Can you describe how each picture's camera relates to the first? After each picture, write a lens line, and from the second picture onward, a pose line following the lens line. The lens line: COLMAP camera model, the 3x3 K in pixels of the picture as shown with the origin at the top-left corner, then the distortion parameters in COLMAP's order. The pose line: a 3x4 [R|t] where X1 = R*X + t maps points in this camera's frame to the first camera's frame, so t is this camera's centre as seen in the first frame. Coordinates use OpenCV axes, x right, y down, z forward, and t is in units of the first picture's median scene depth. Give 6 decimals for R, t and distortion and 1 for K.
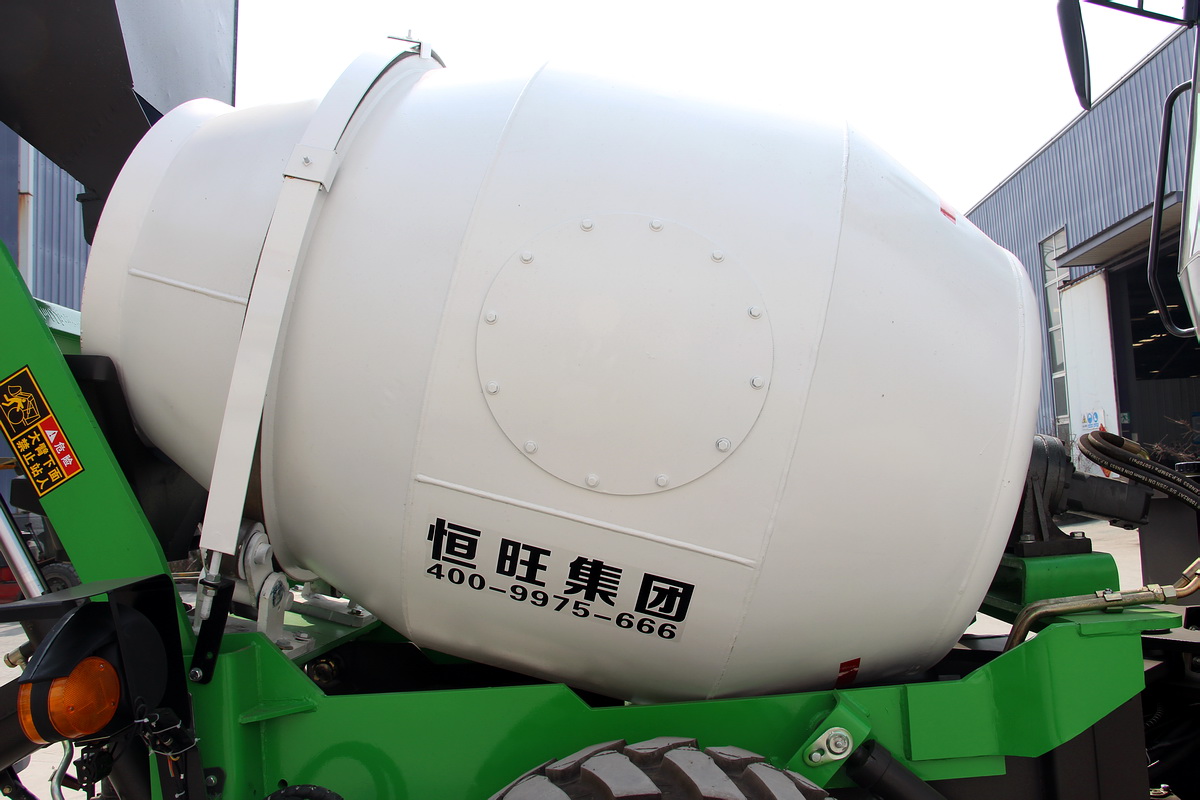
lens RADIAL K [[1025.7, 0, 599.4], [0, 1025.7, 404.1], [0, 0, 1]] dist [-0.054853, 0.016977]
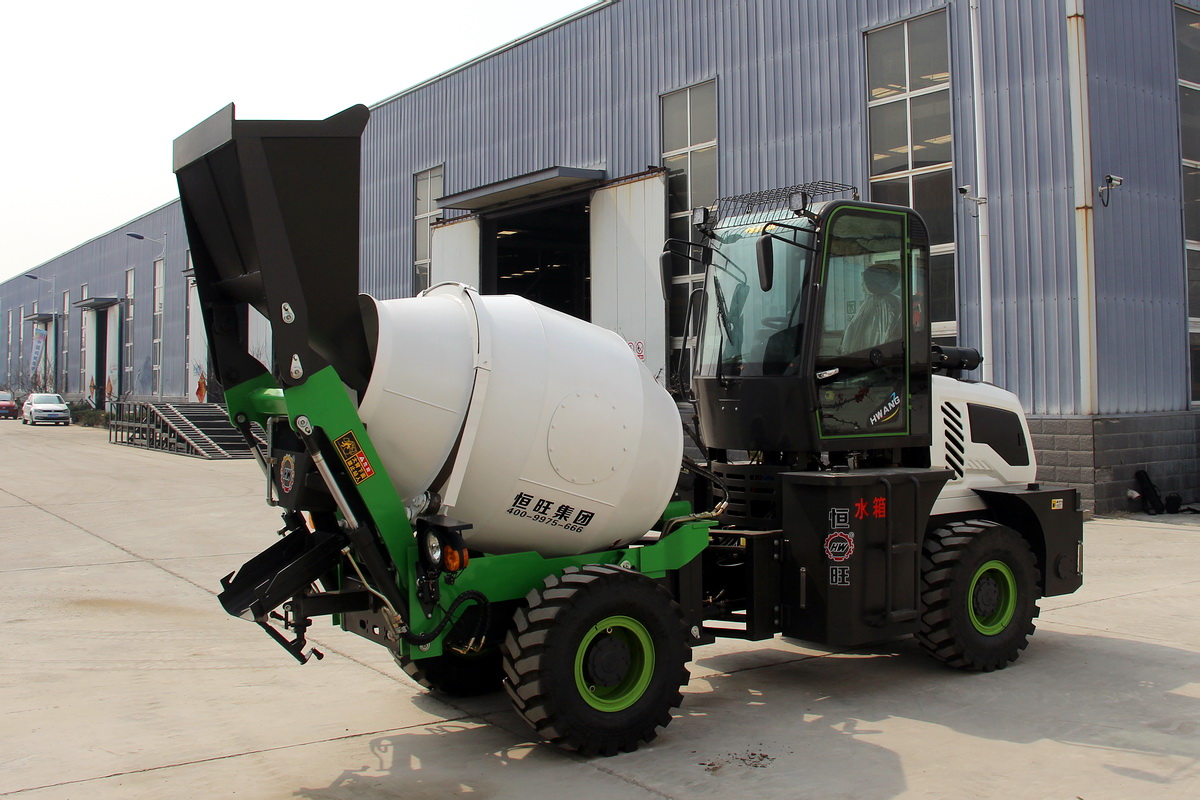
lens RADIAL K [[1261.2, 0, 600.6], [0, 1261.2, 399.0], [0, 0, 1]] dist [0.006269, 0.000000]
pose [[0.814382, 0.030340, 0.579536, -1.826651], [-0.074853, 0.995782, 0.053055, -0.314079], [-0.575482, -0.086587, 0.813218, -1.760506]]
